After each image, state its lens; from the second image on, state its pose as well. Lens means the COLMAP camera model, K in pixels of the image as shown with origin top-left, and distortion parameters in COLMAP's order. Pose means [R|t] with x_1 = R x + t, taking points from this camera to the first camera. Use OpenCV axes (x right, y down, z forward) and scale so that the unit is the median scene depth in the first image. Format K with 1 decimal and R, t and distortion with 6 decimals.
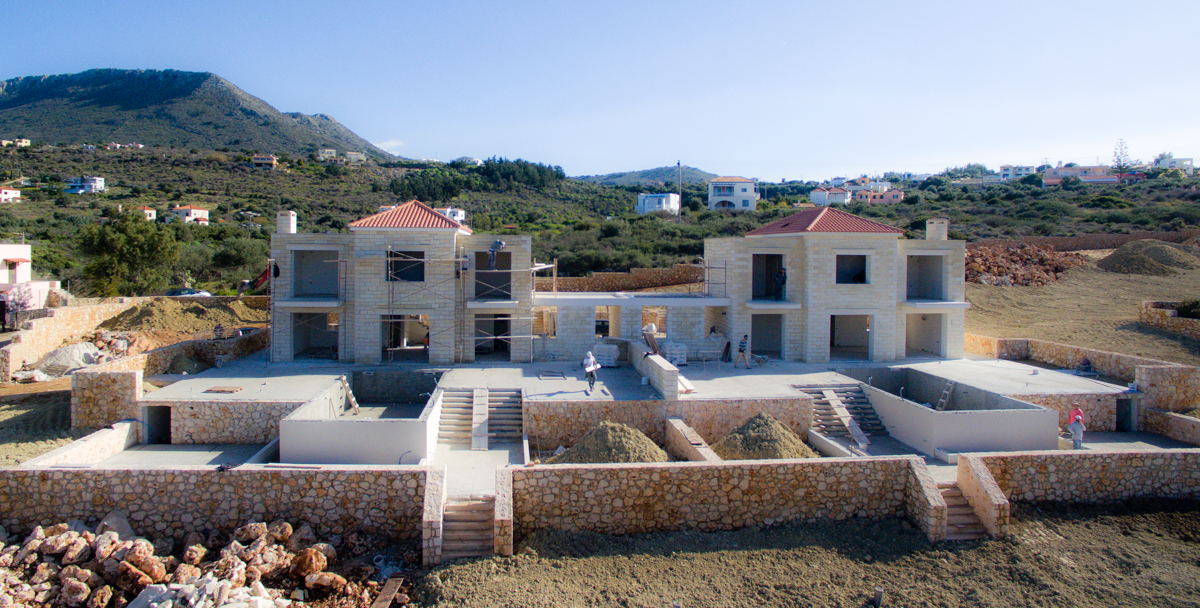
lens RADIAL K [[733.0, 0, 567.1], [0, 733.0, 256.6], [0, 0, 1]] dist [-0.122790, 0.087013]
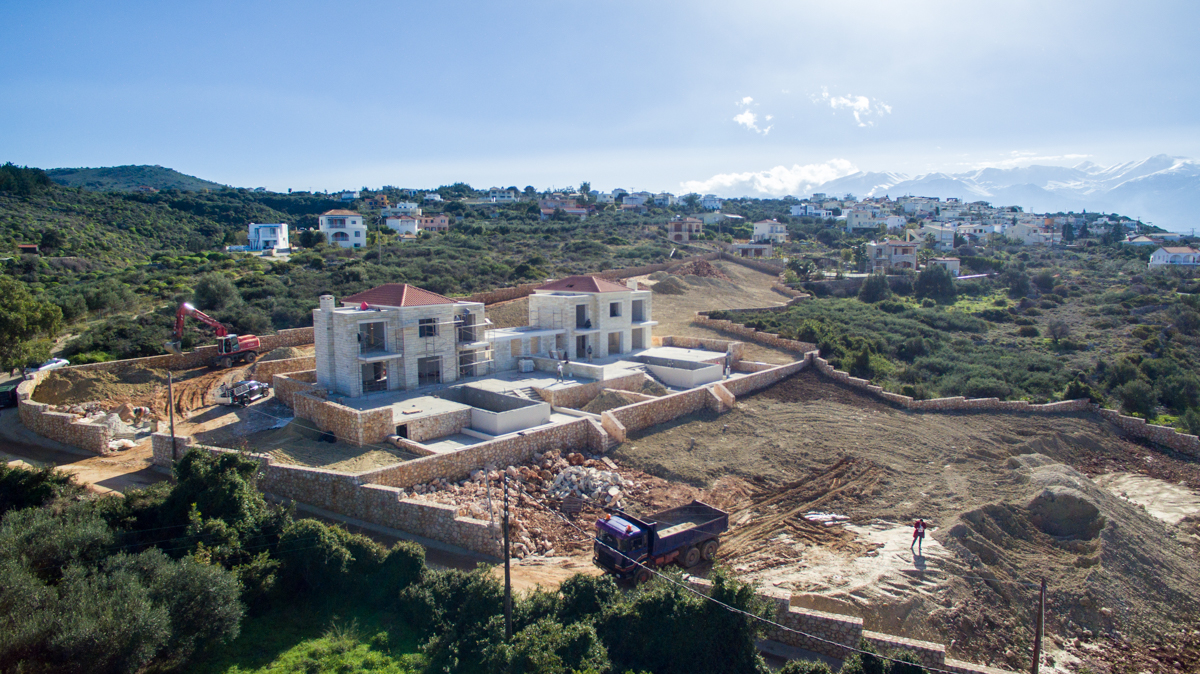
lens RADIAL K [[697.3, 0, 598.6], [0, 697.3, 337.1], [0, 0, 1]] dist [-0.125242, 0.089458]
pose [[0.732875, -0.095305, 0.673656, -1.649728], [0.017074, 0.992405, 0.121825, -0.248125], [-0.680150, -0.077780, 0.728935, -0.679349]]
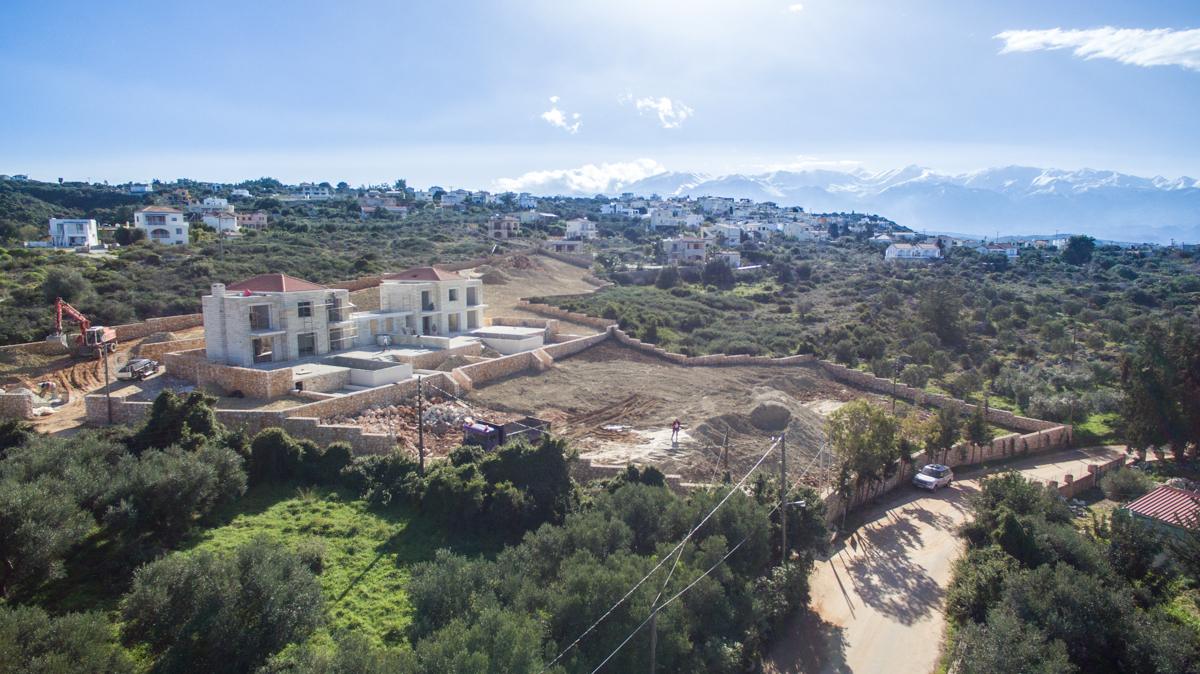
lens RADIAL K [[697.3, 0, 598.6], [0, 697.3, 337.1], [0, 0, 1]] dist [-0.125242, 0.089458]
pose [[0.531824, -0.118378, 0.838540, -2.285583], [0.015212, 0.991357, 0.130303, -0.239009], [-0.846718, -0.056542, 0.529028, -1.145881]]
